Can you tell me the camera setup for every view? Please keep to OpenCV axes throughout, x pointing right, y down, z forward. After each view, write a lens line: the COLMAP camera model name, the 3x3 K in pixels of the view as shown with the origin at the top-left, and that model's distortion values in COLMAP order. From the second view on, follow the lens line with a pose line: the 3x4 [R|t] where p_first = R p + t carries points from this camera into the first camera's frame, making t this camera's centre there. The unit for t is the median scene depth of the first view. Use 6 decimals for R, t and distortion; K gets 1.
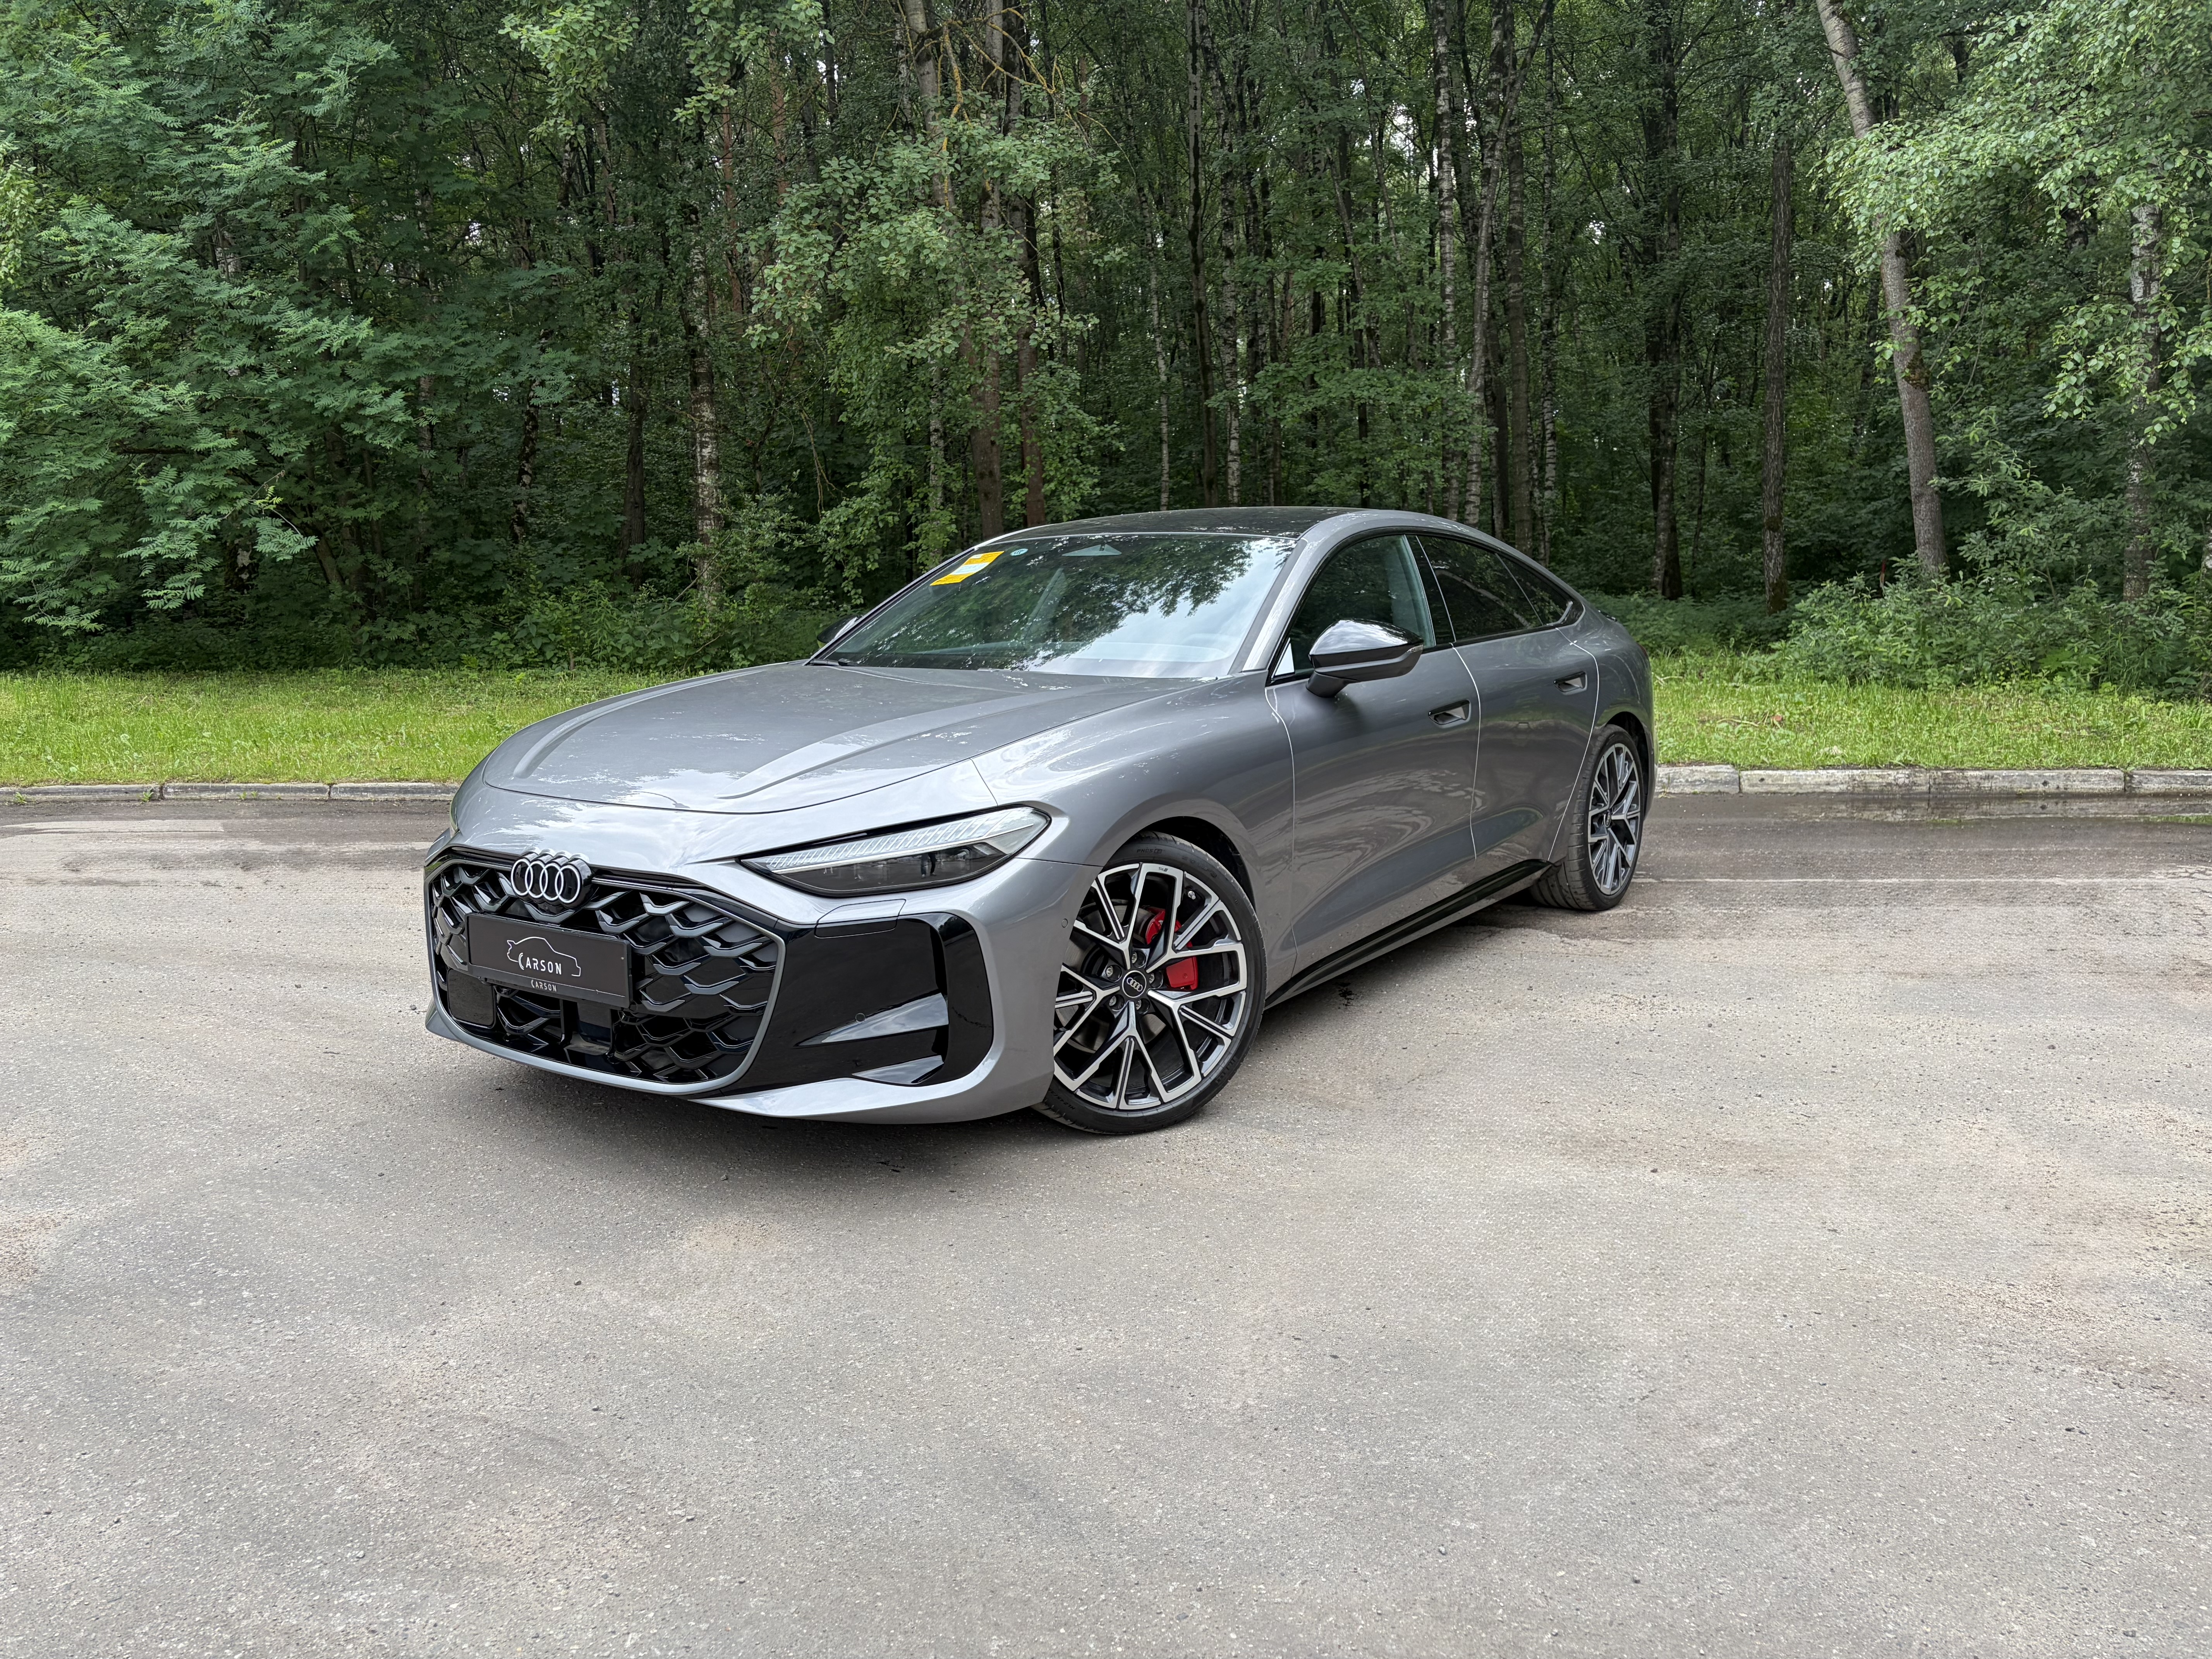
lens RADIAL K [[1657.4, 0, 1099.4], [0, 1657.4, 825.3], [0, 0, 1]] dist [0.069538, -0.093833]
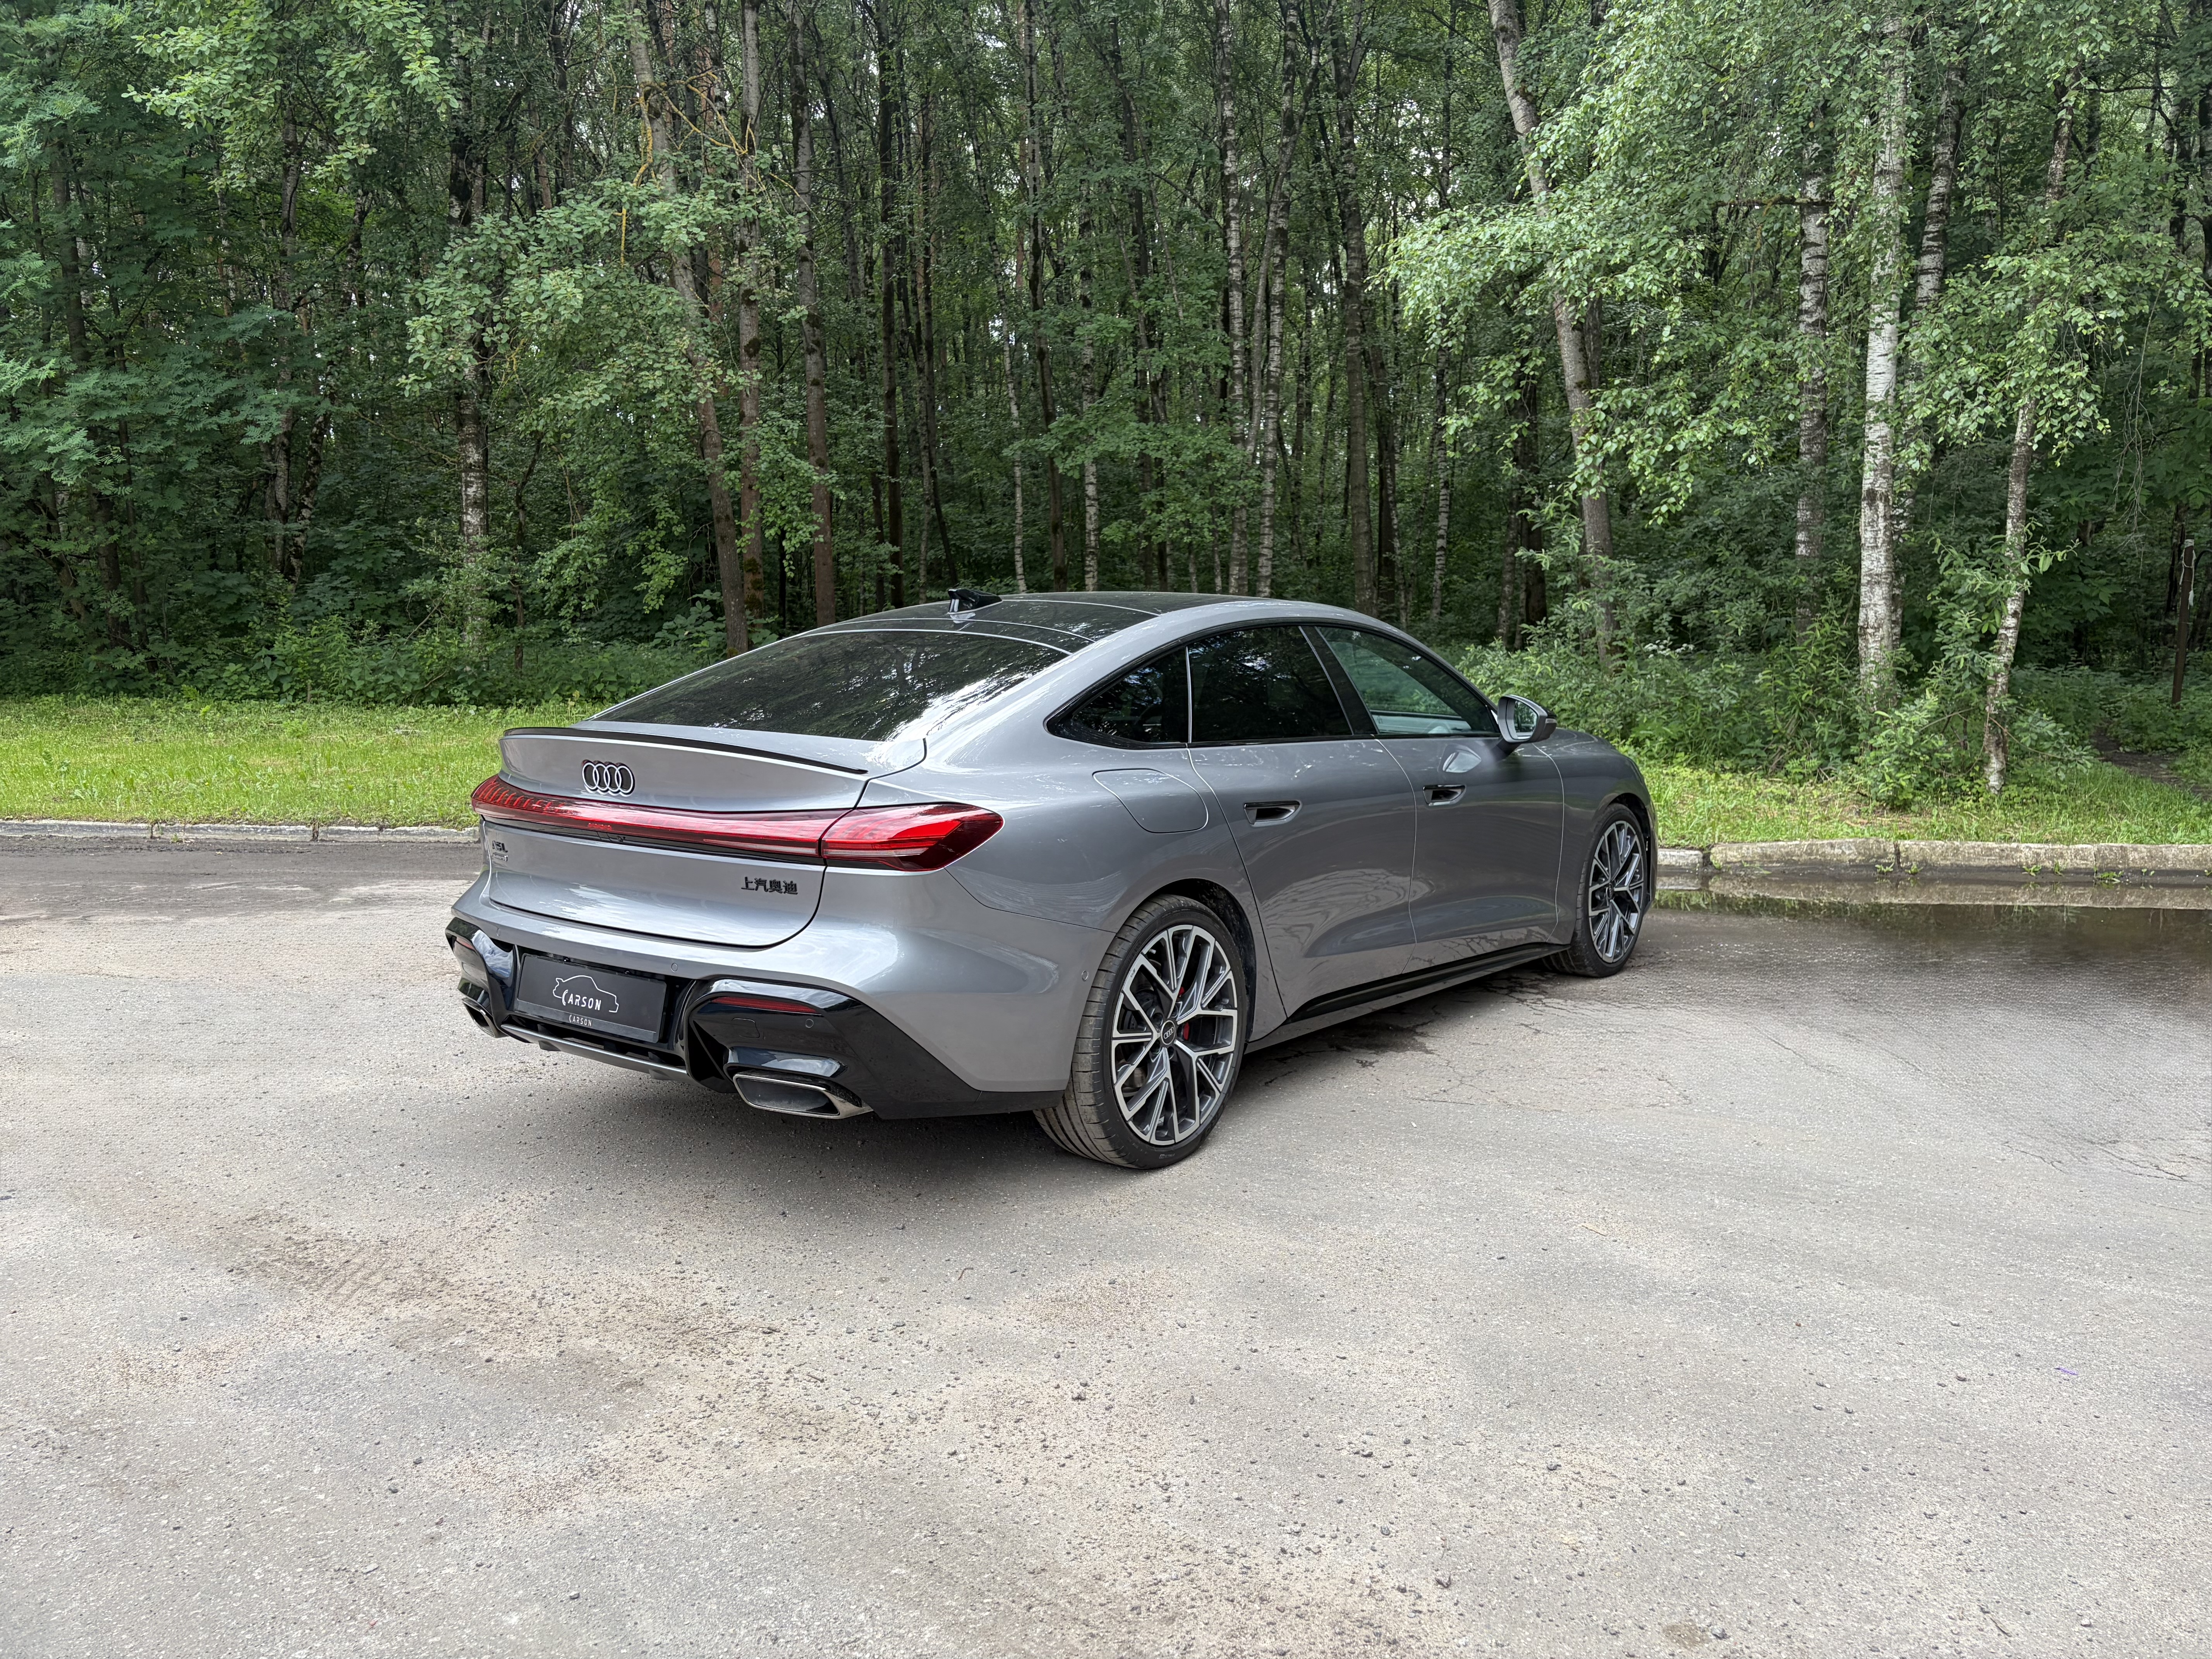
lens RADIAL K [[1657.8, 0, 1108.4], [0, 1657.8, 820.9], [0, 0, 1]] dist [0.049946, -0.047341]
pose [[0.999673, 0.022272, -0.012542, 0.227858], [-0.022526, 0.999536, -0.020490, -0.012640], [0.012080, 0.020766, 0.999711, -0.017133]]
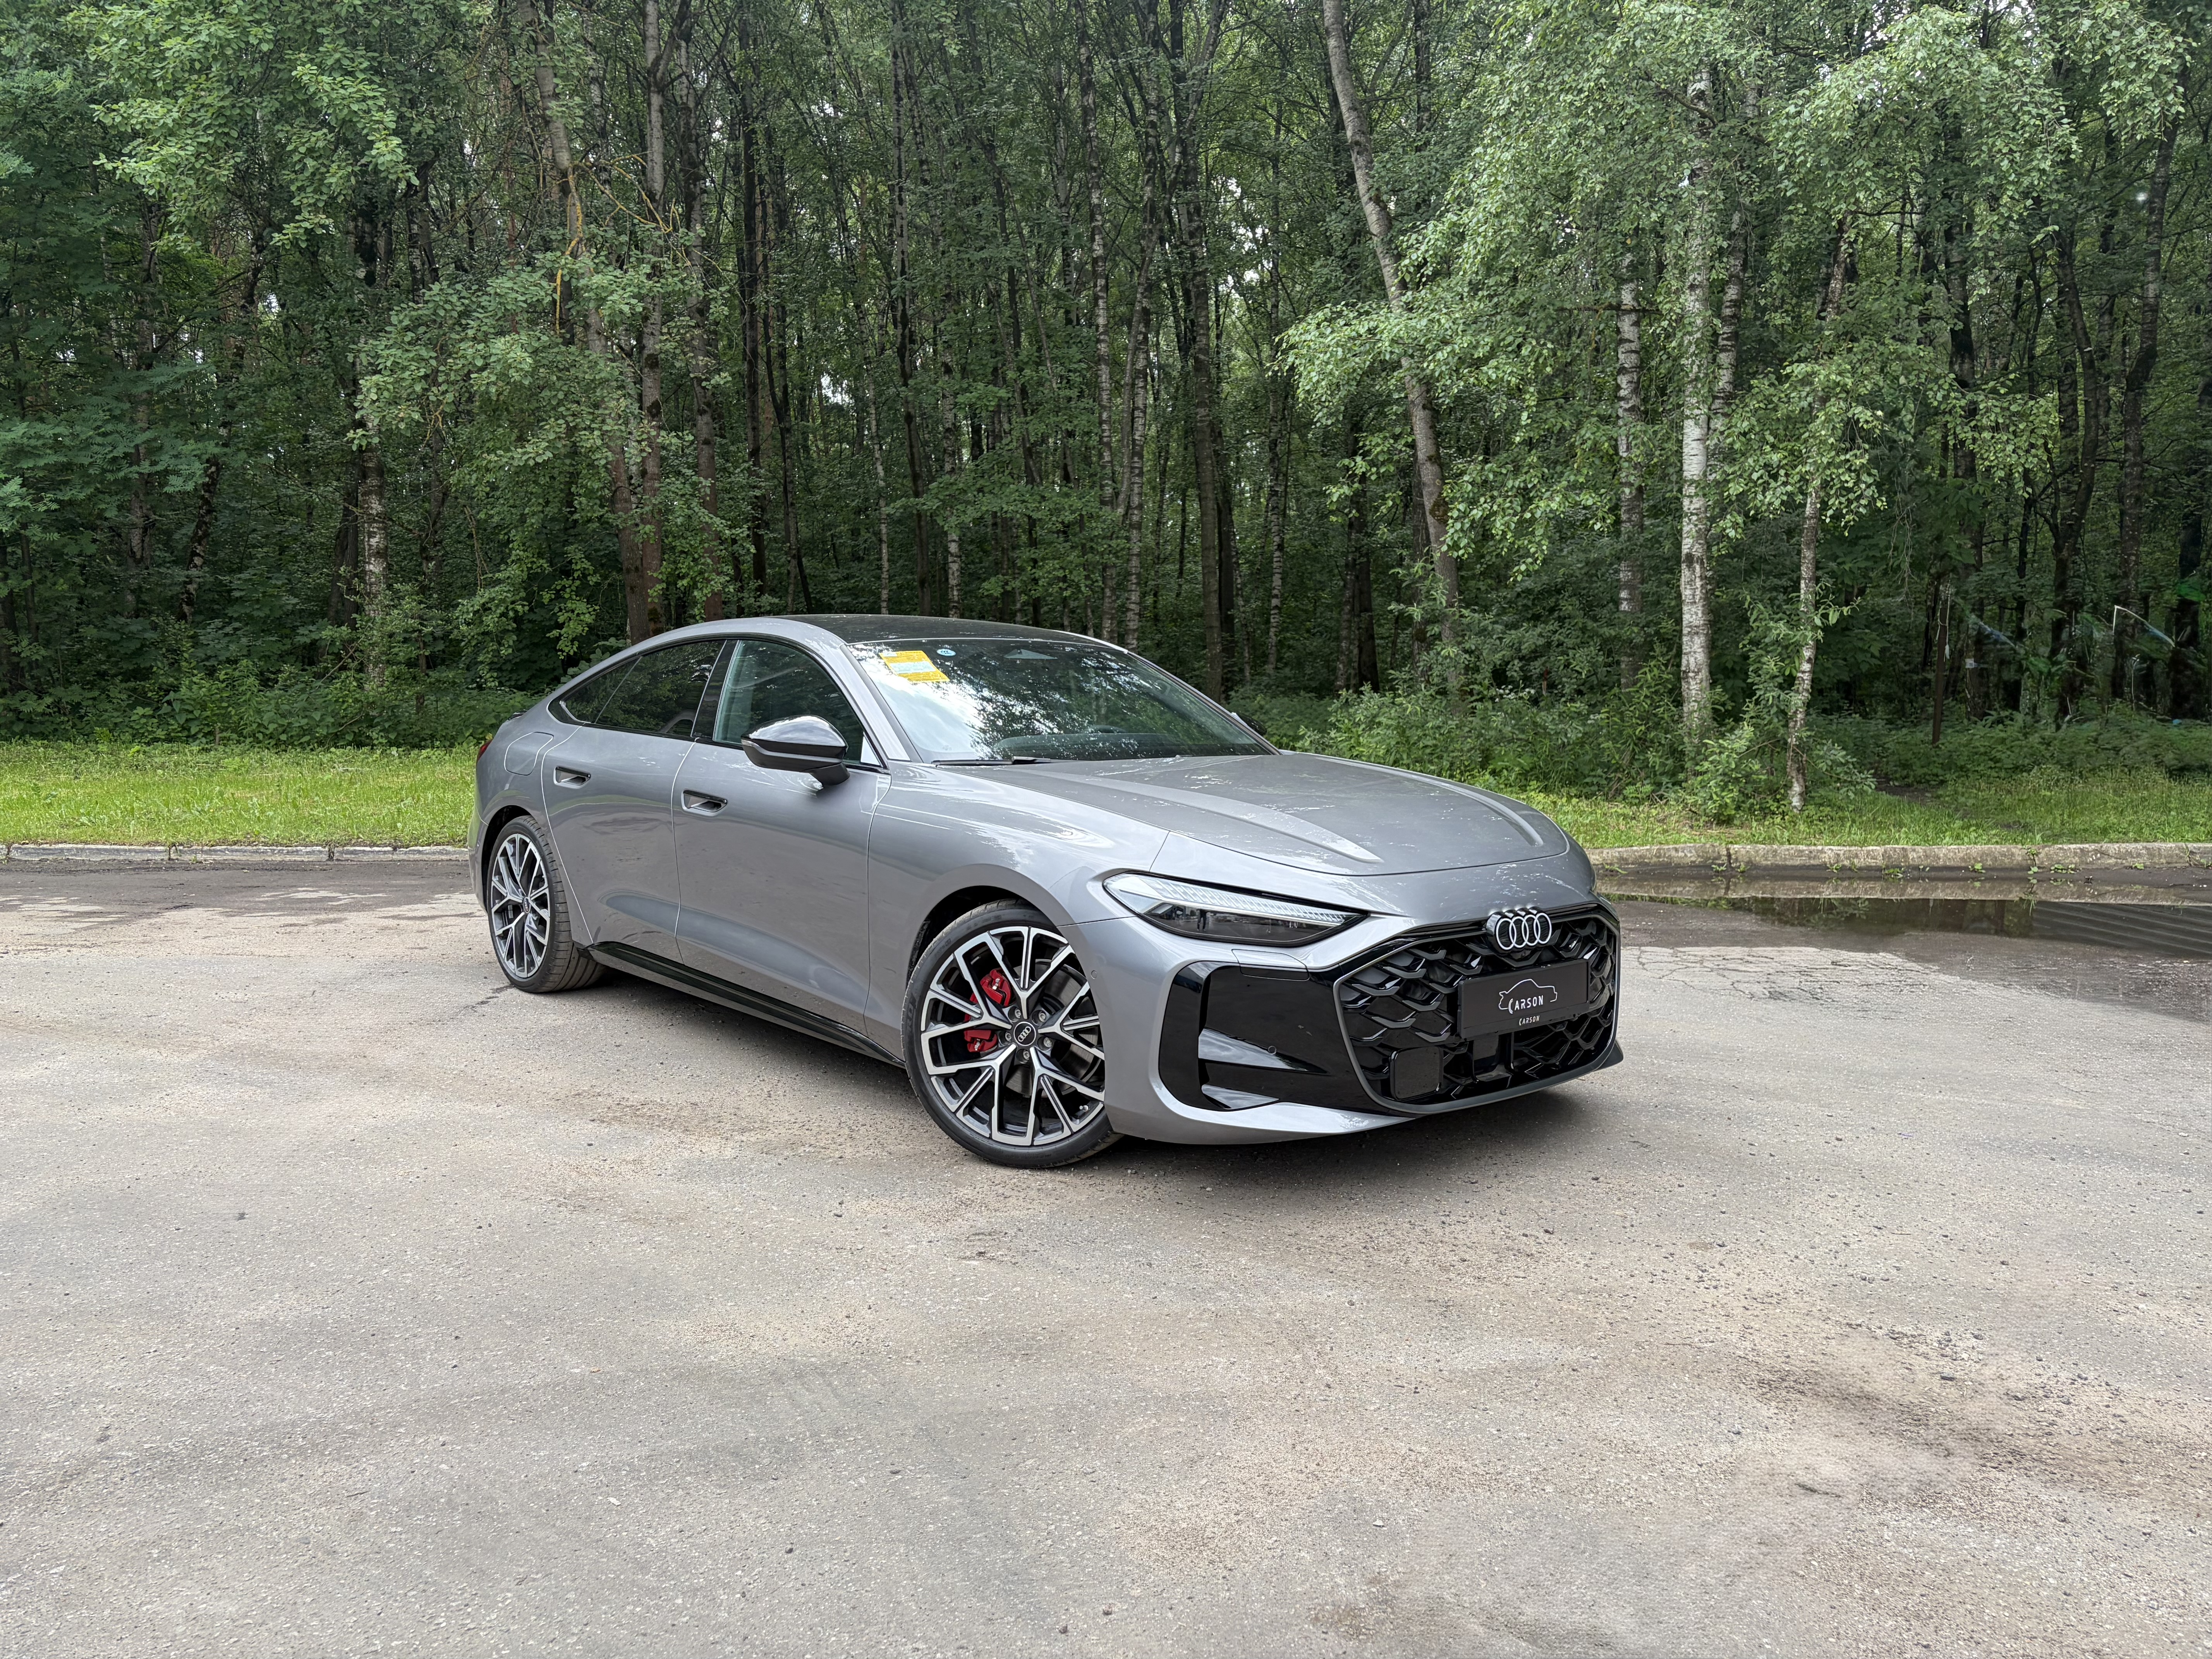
lens RADIAL K [[1658.7, 0, 1106.0], [0, 1658.7, 829.5], [0, 0, 1]] dist [0.040463, -0.035239]
pose [[0.995332, 0.014464, 0.095421, 0.166349], [-0.009568, 0.998624, -0.051568, 0.009703], [-0.096036, 0.050414, 0.994100, -0.104407]]
